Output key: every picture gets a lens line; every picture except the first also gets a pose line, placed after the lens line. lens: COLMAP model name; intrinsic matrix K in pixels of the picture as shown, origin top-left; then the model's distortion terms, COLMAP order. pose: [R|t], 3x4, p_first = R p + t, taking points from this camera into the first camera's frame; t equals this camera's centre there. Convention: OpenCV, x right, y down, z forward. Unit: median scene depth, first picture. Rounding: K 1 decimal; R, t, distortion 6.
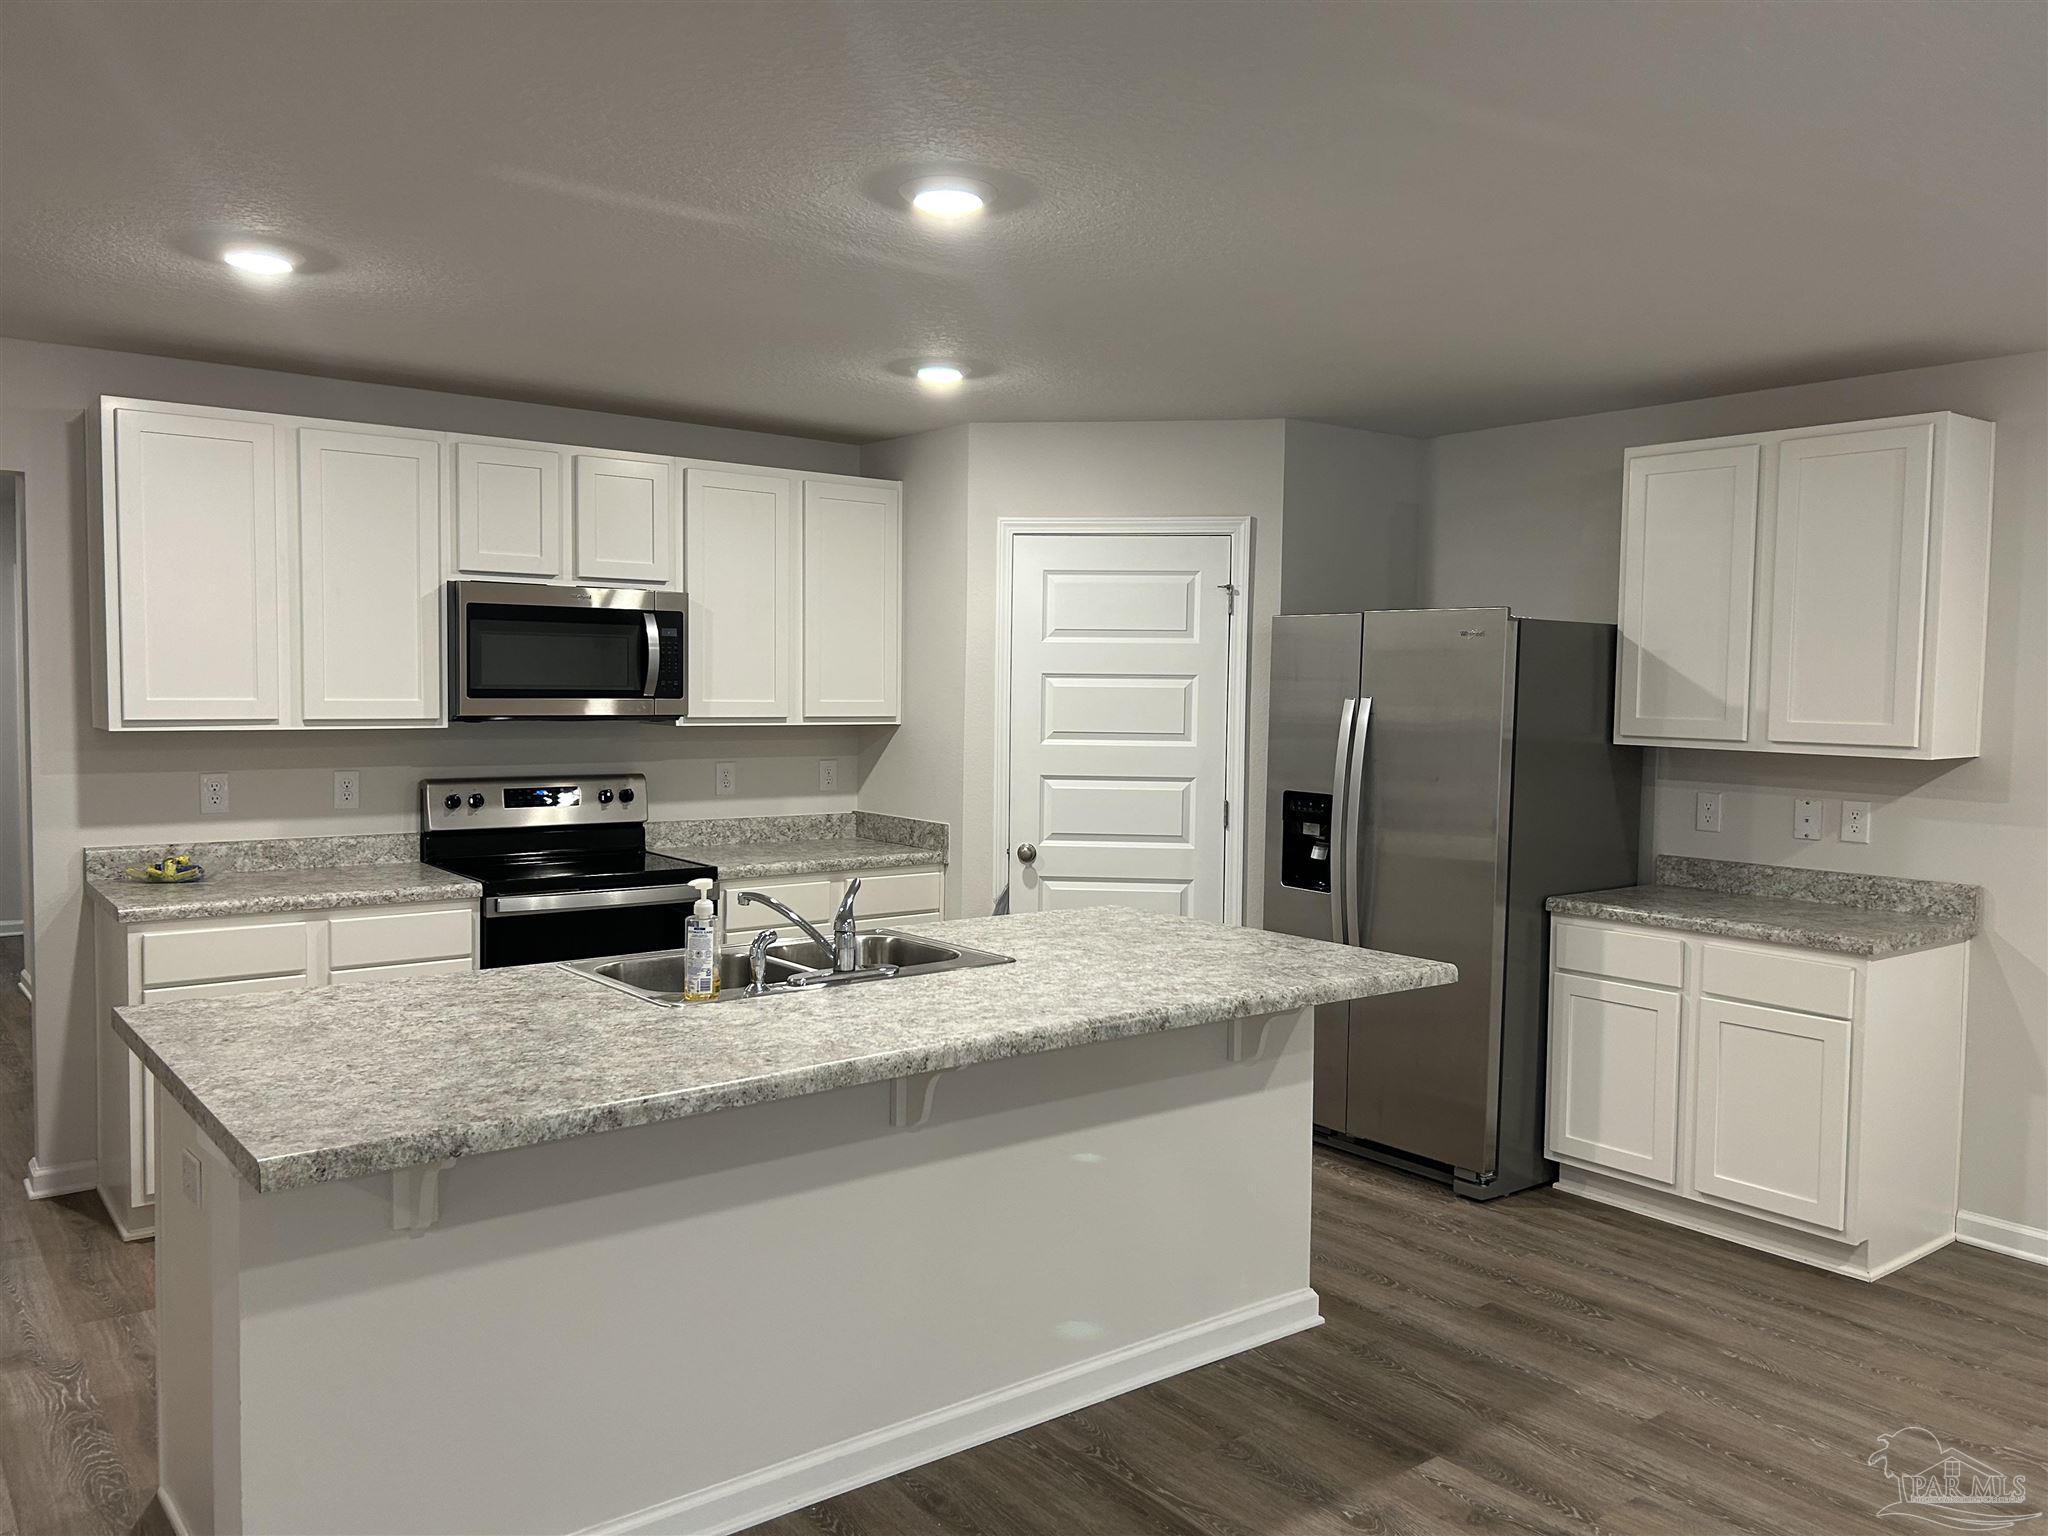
lens RADIAL K [[1530.8, 0, 1024.9], [0, 1530.8, 775.9], [0, 0, 1]] dist [0.051018, -0.059634]
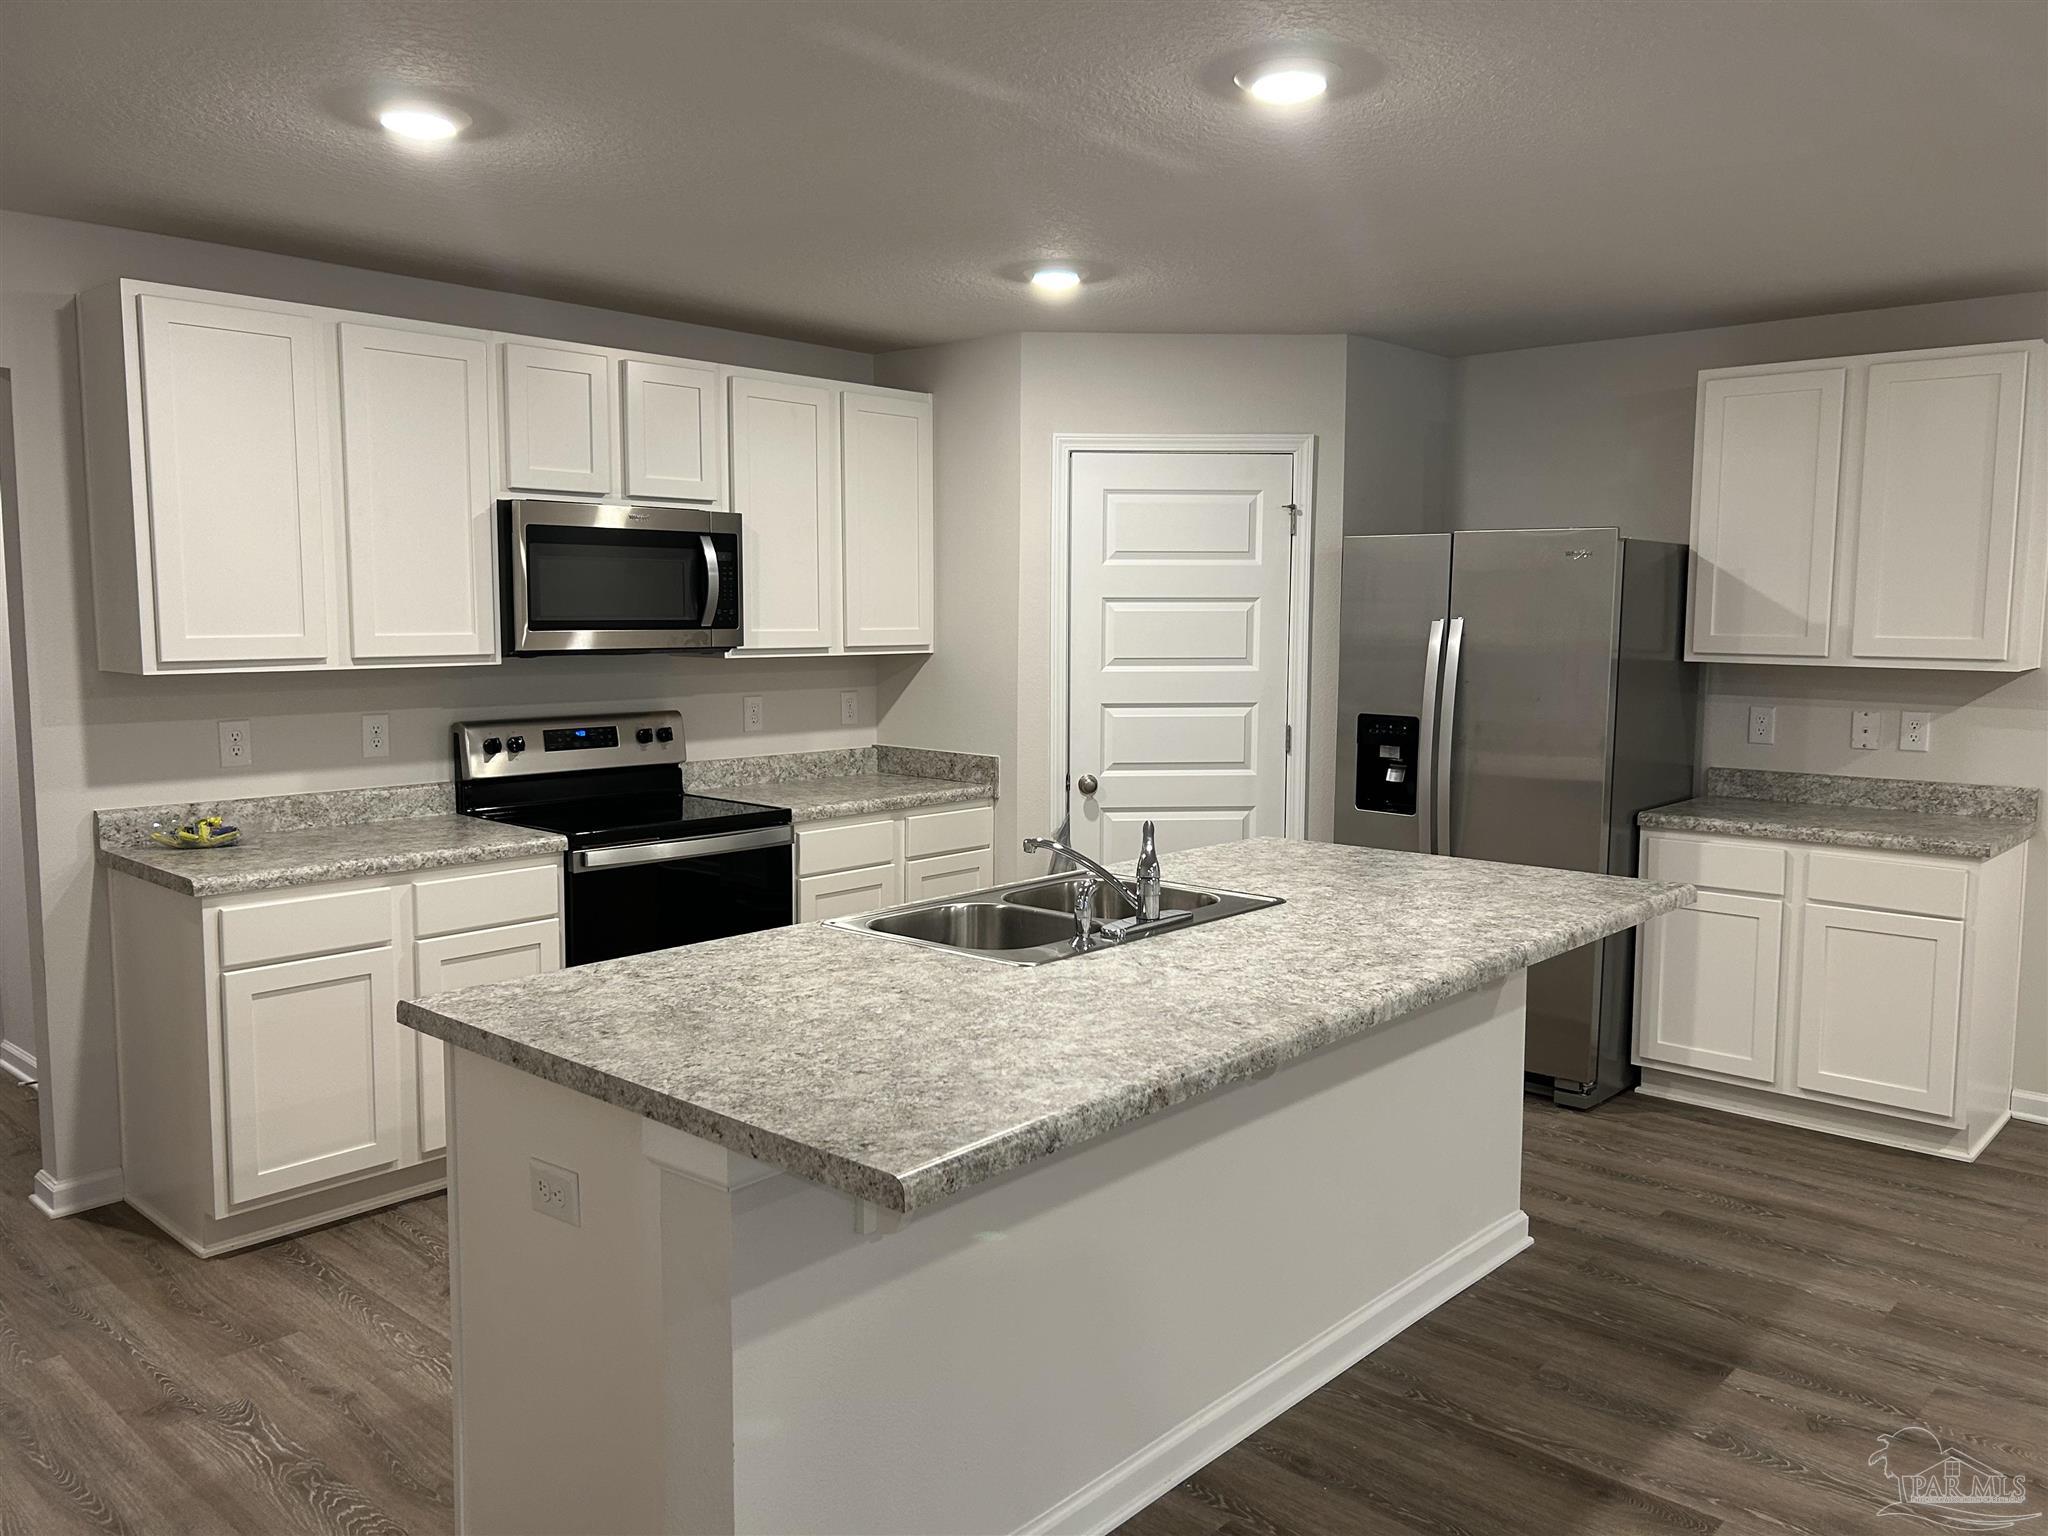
lens RADIAL K [[1530.8, 0, 1025.0], [0, 1530.8, 767.9], [0, 0, 1]] dist [0.051018, -0.059634]
pose [[0.984949, -0.027959, 0.170570, -0.243505], [0.020135, 0.998672, 0.047432, -0.007801], [-0.171670, -0.043283, 0.984203, 0.065123]]
